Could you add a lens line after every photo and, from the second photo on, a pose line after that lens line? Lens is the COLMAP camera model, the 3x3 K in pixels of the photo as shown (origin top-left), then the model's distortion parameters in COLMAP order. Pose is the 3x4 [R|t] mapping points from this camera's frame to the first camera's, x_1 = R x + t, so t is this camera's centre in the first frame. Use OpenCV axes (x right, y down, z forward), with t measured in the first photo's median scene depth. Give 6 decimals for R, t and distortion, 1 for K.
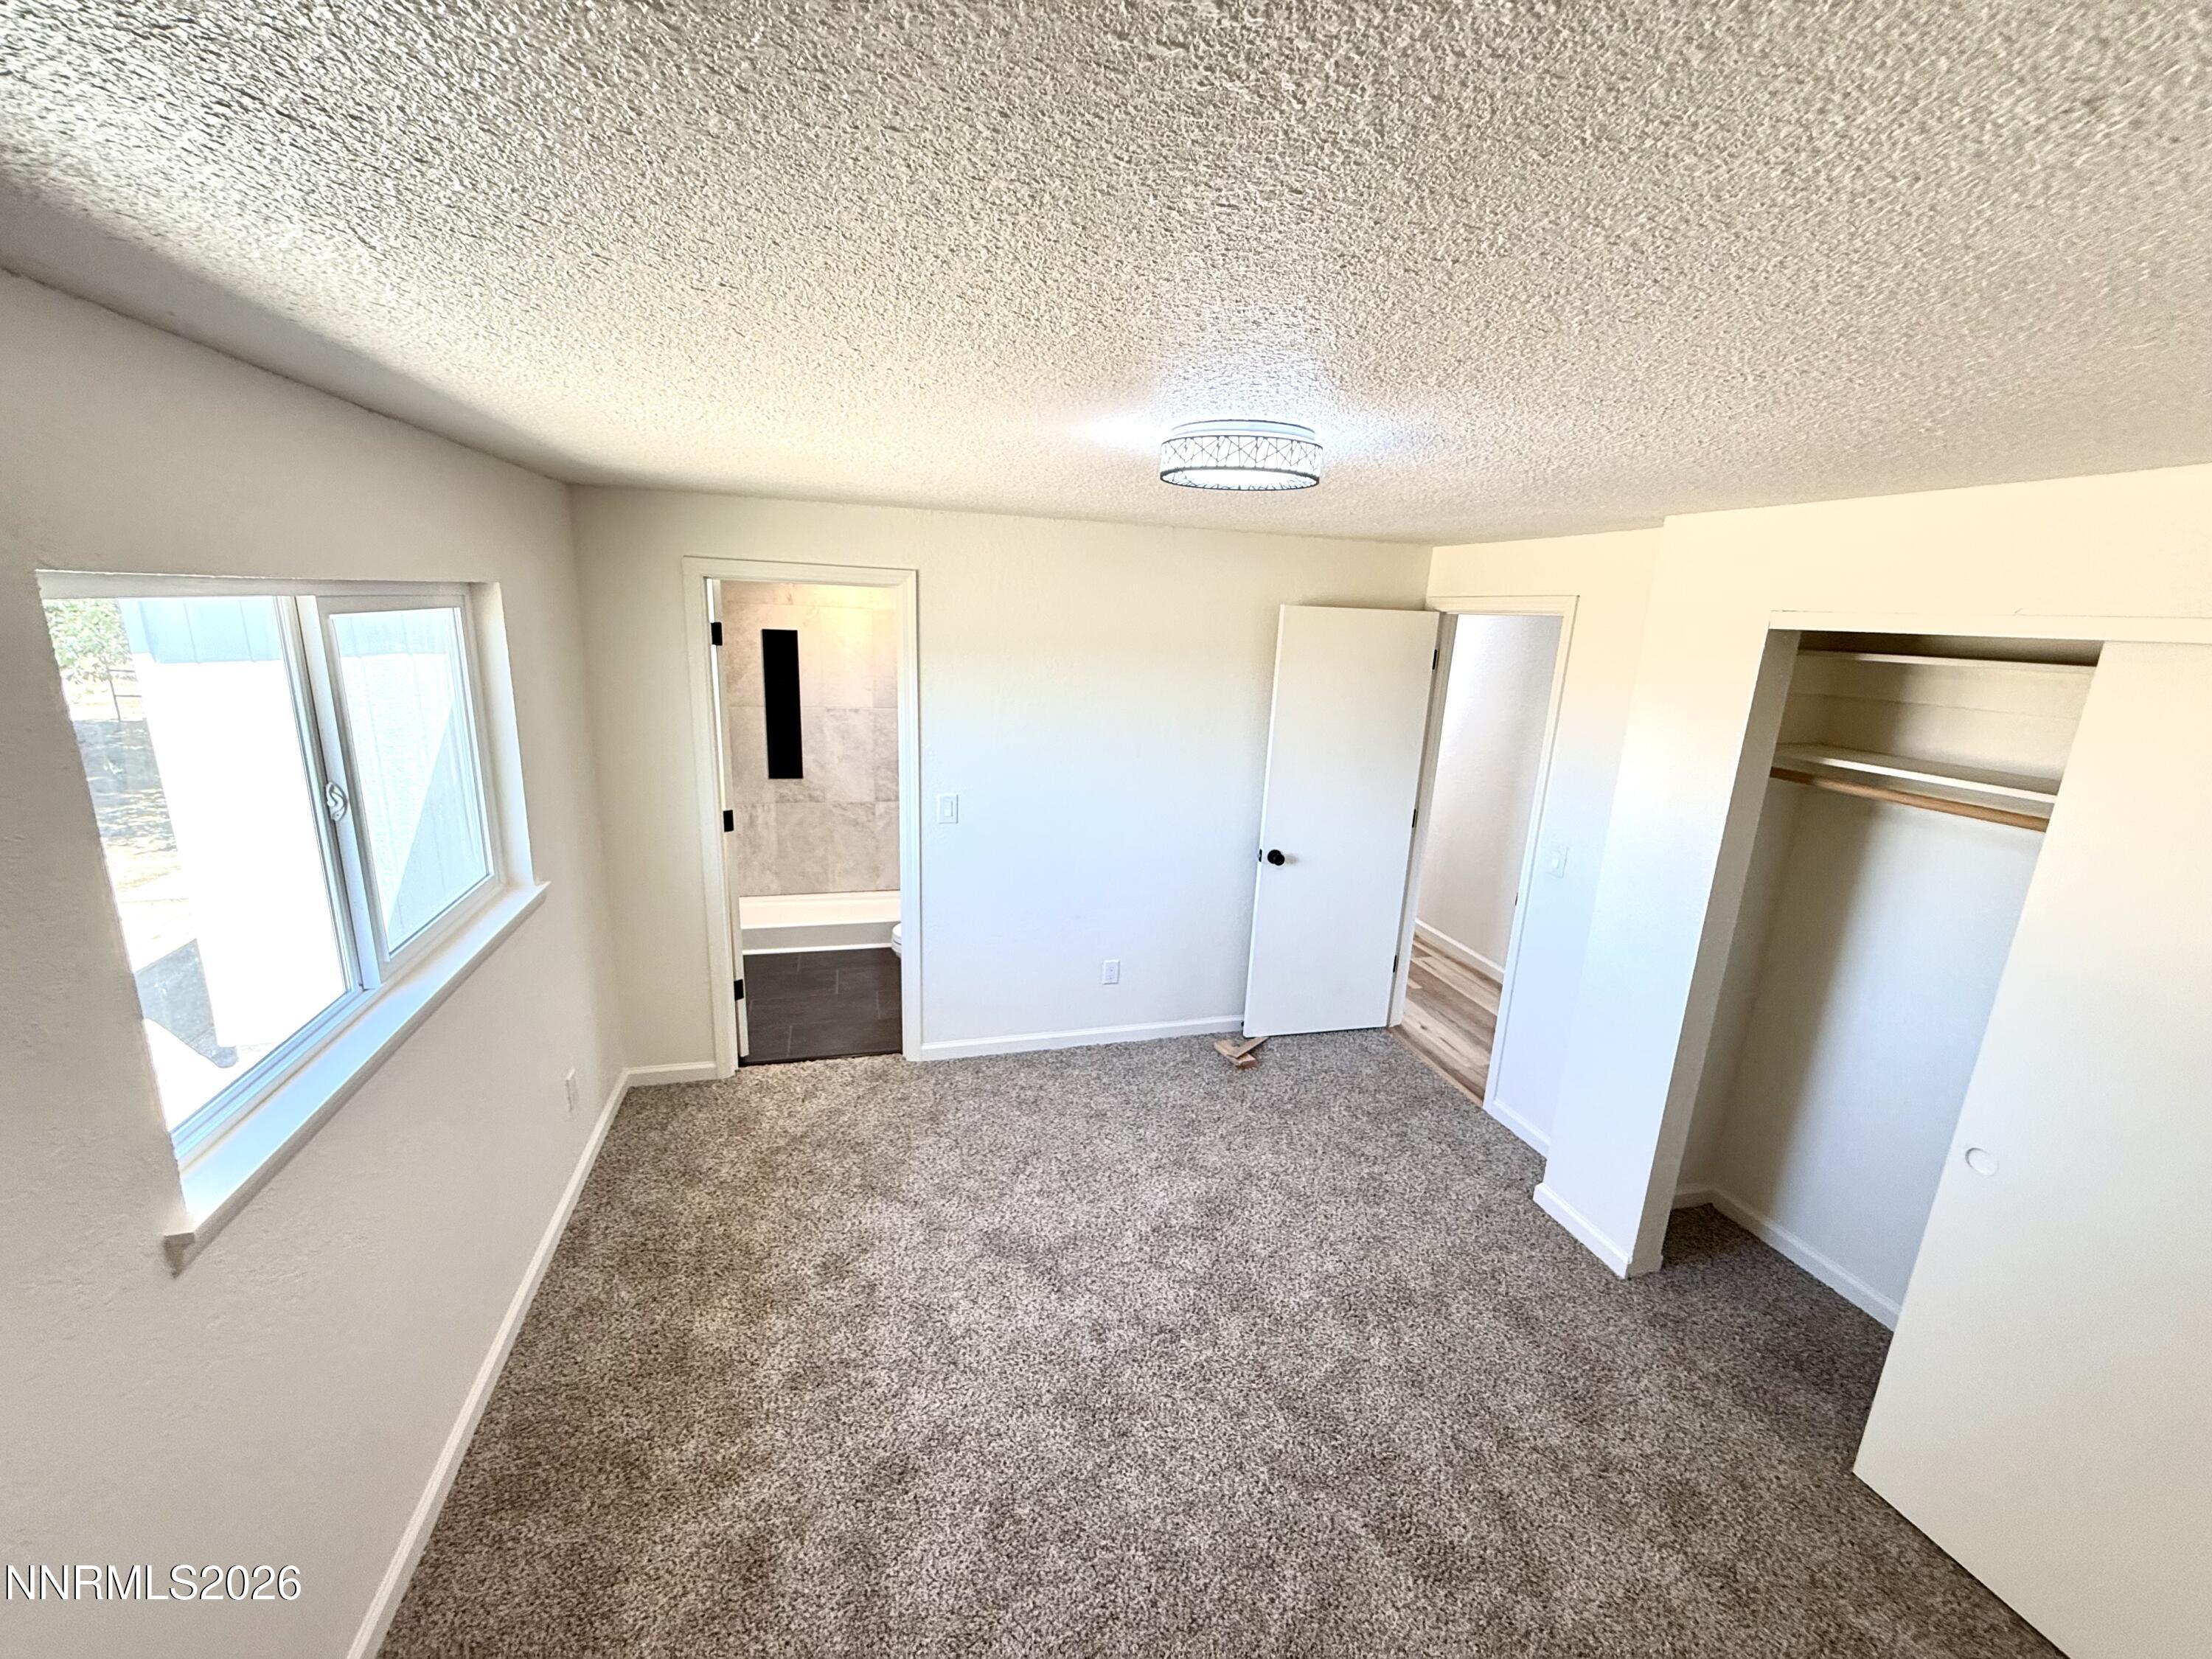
lens RADIAL K [[880.2, 0, 1099.9], [0, 880.2, 826.5], [0, 0, 1]] dist [-0.001771, 0.001092]
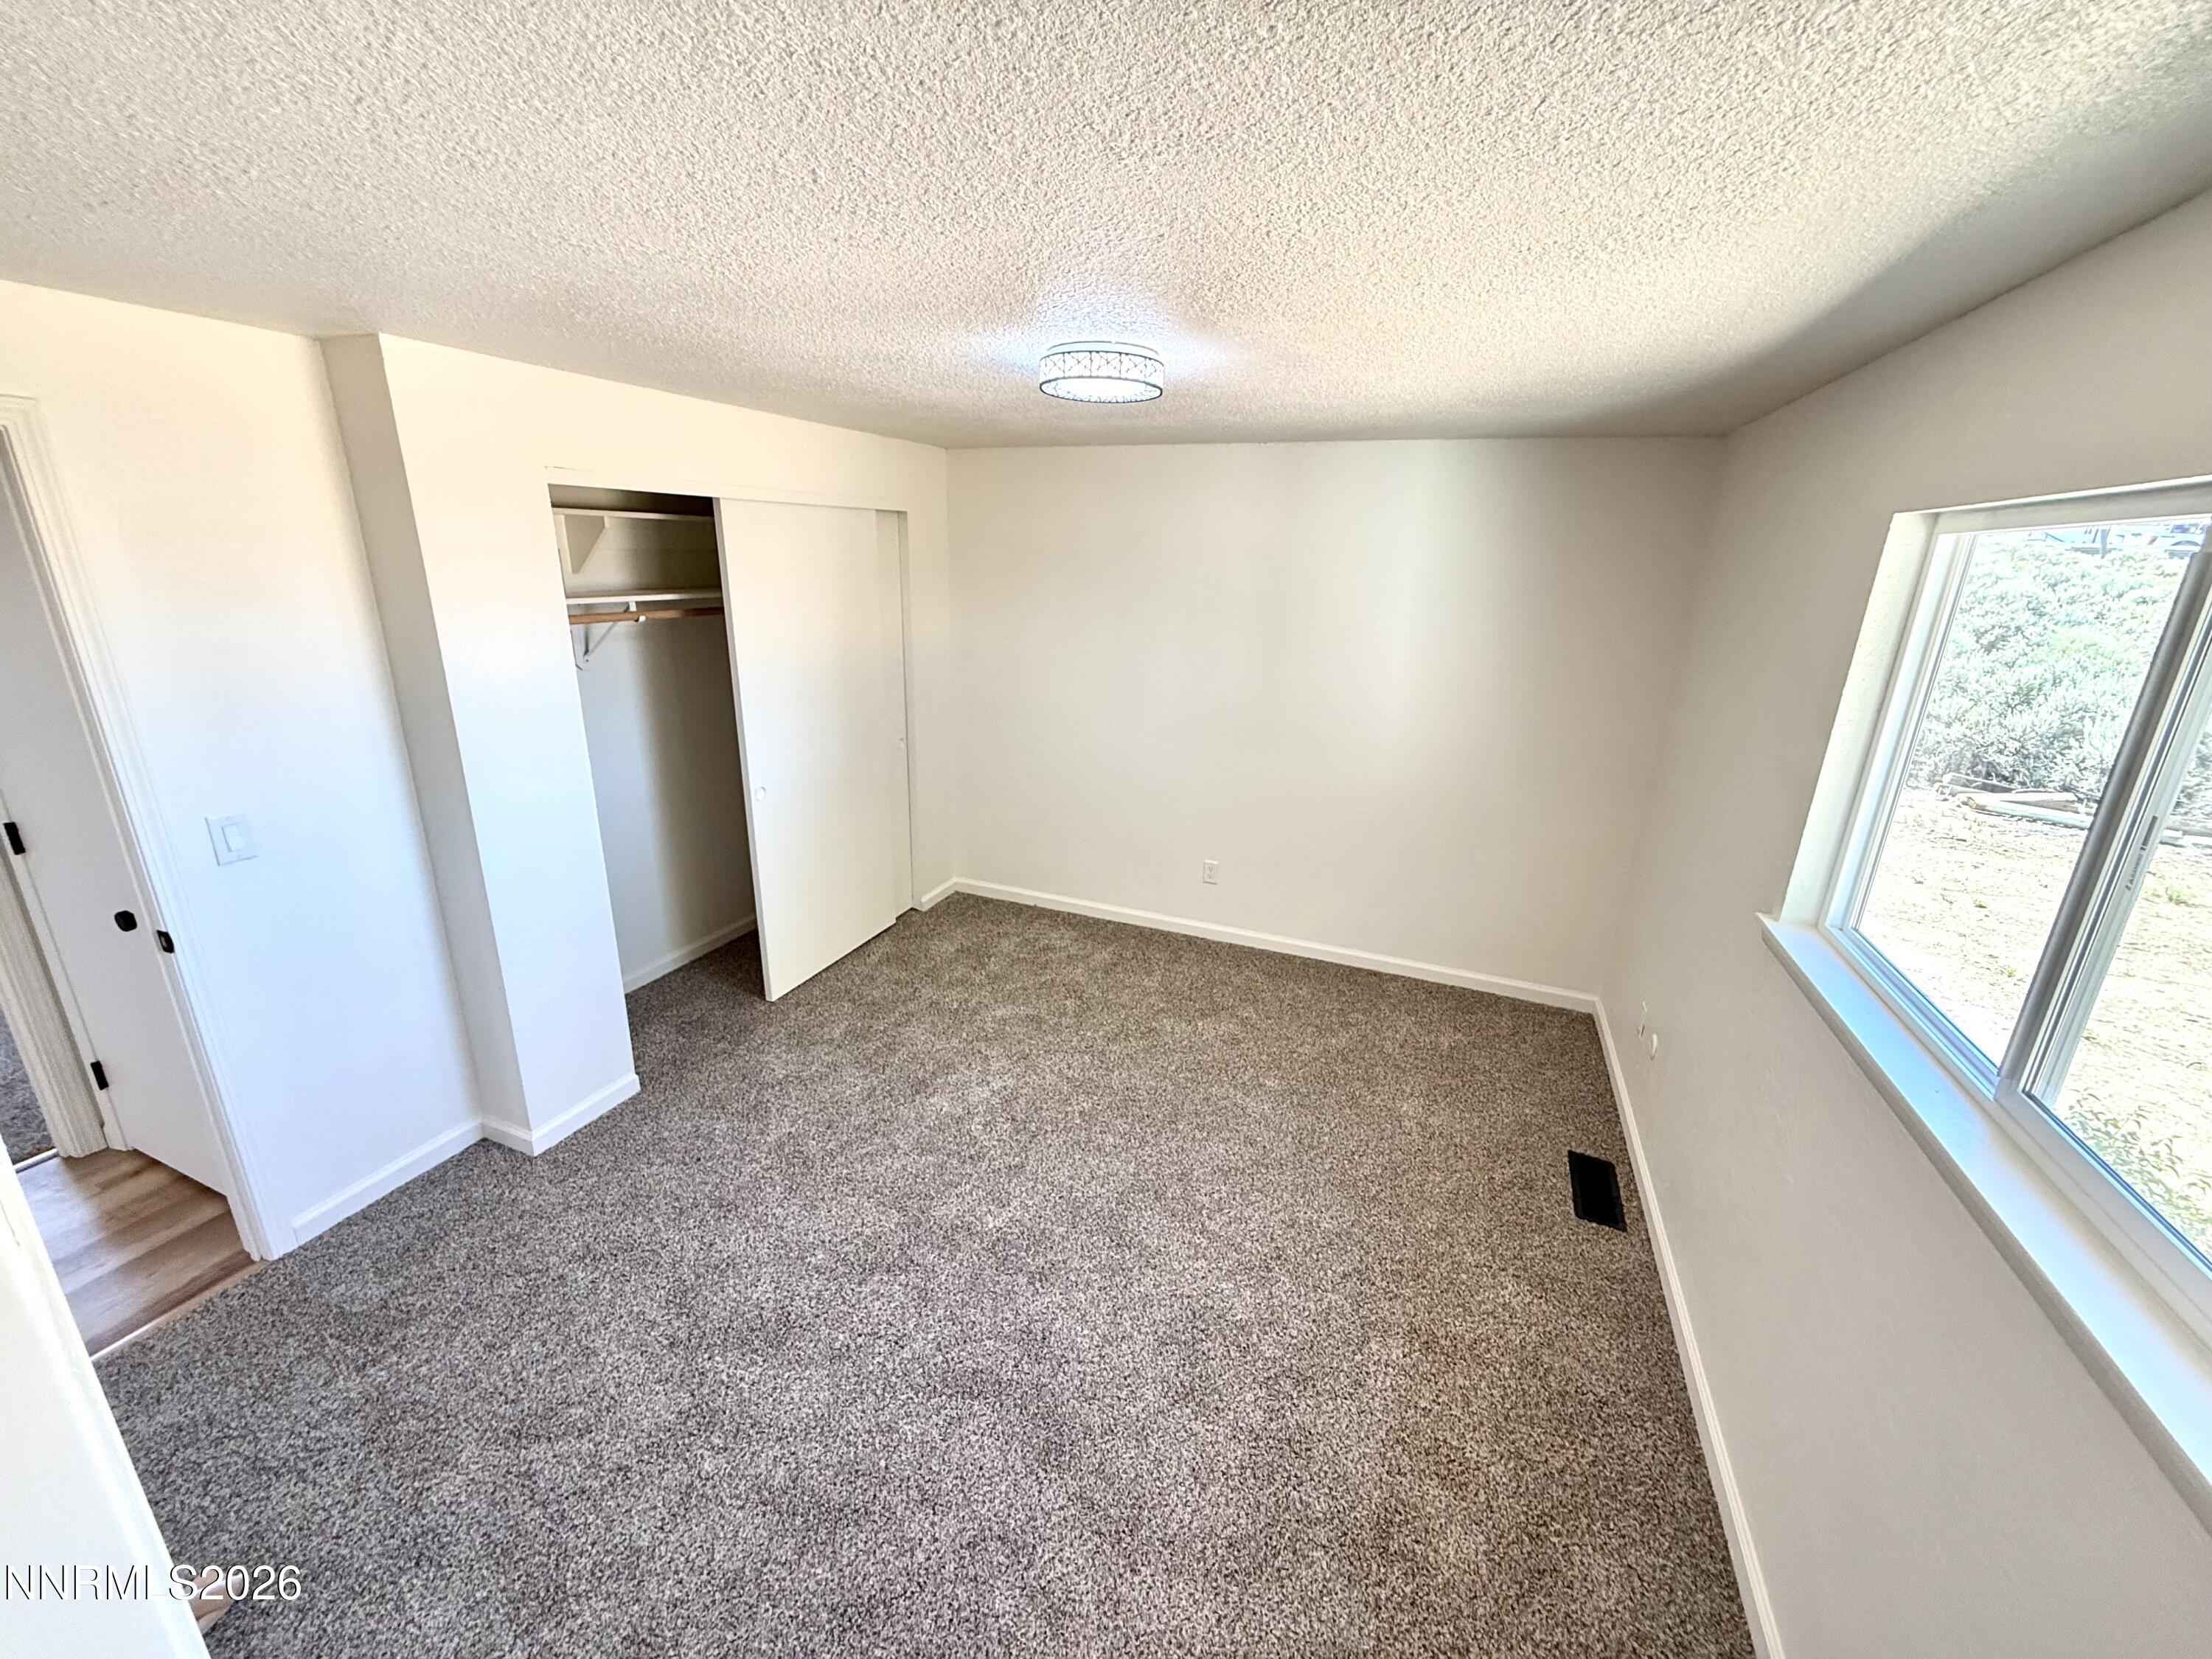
lens RADIAL K [[880.2, 0, 1099.9], [0, 880.2, 826.5], [0, 0, 1]] dist [-0.001771, 0.001092]
pose [[-0.795526, -0.236739, 0.557758, -0.399150], [0.087745, 0.865800, 0.492637, -0.264936], [-0.599533, 0.440846, -0.667993, 1.204072]]
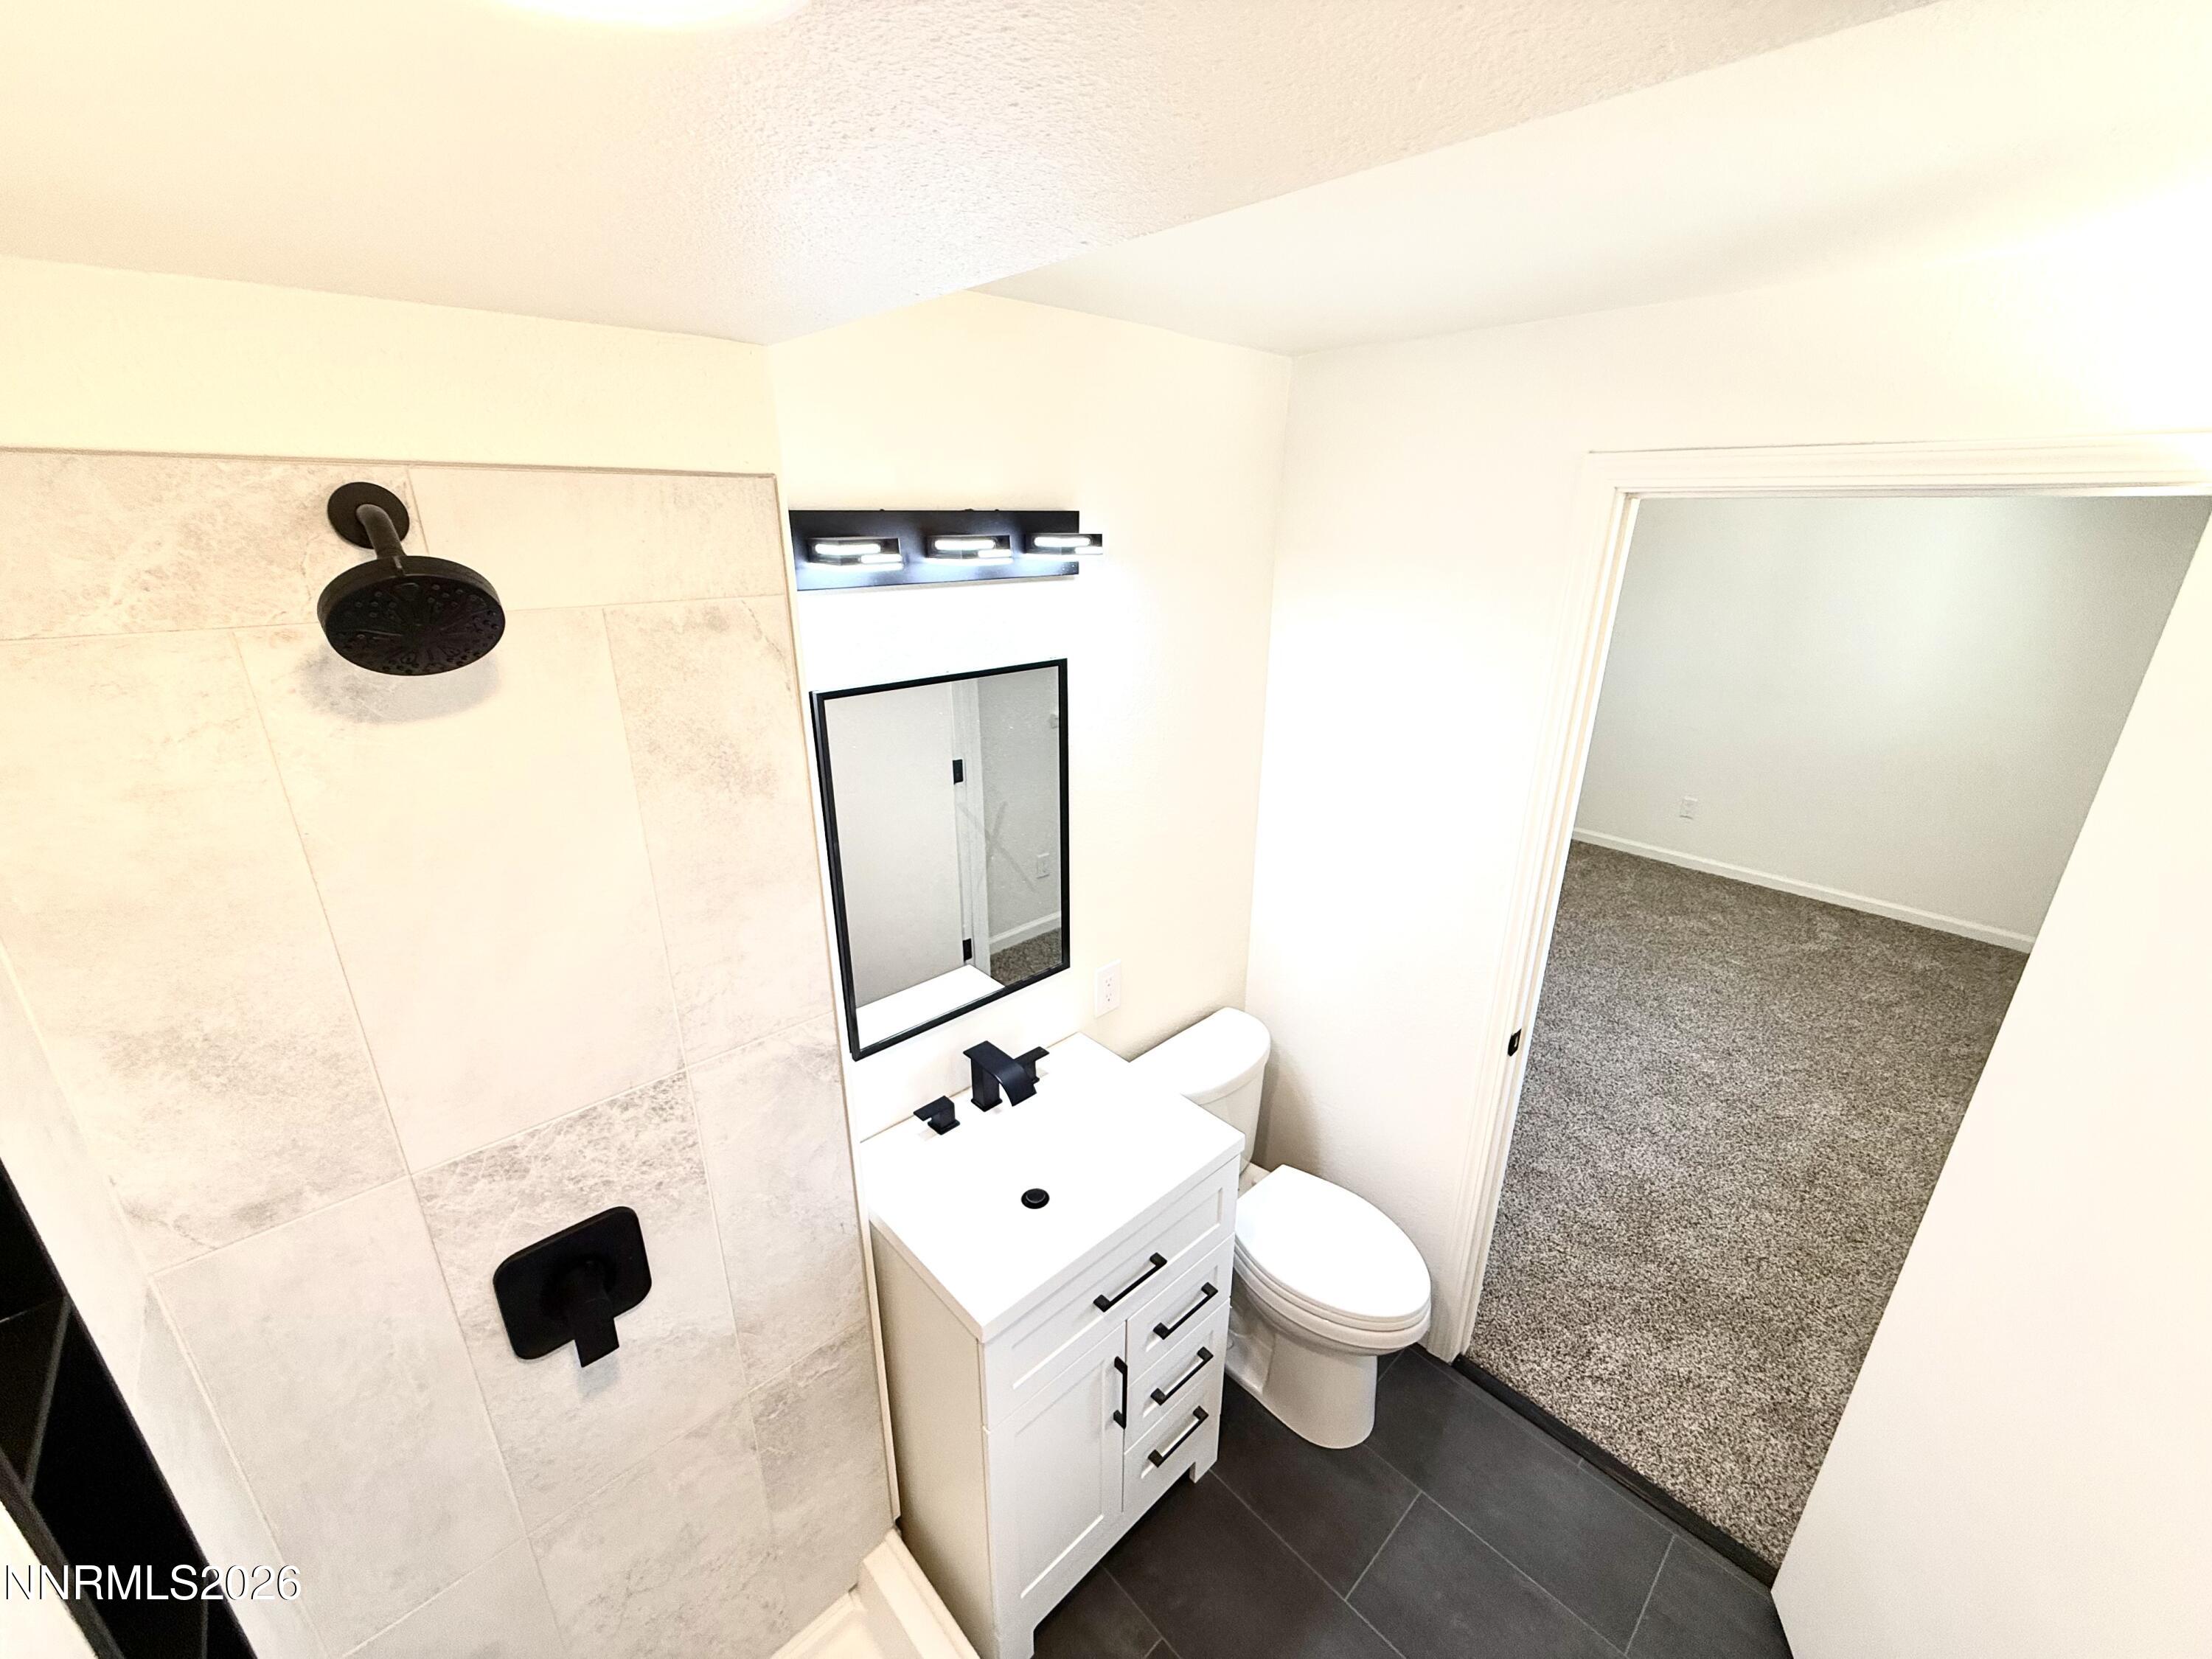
lens RADIAL K [[880.2, 0, 1099.9], [0, 880.2, 826.5], [0, 0, 1]] dist [-0.001771, 0.001092]
pose [[-0.472769, -0.339923, 0.812983, -0.619284], [0.187697, 0.862582, 0.469811, -0.459894], [-0.860964, 0.374707, -0.344000, 1.762720]]
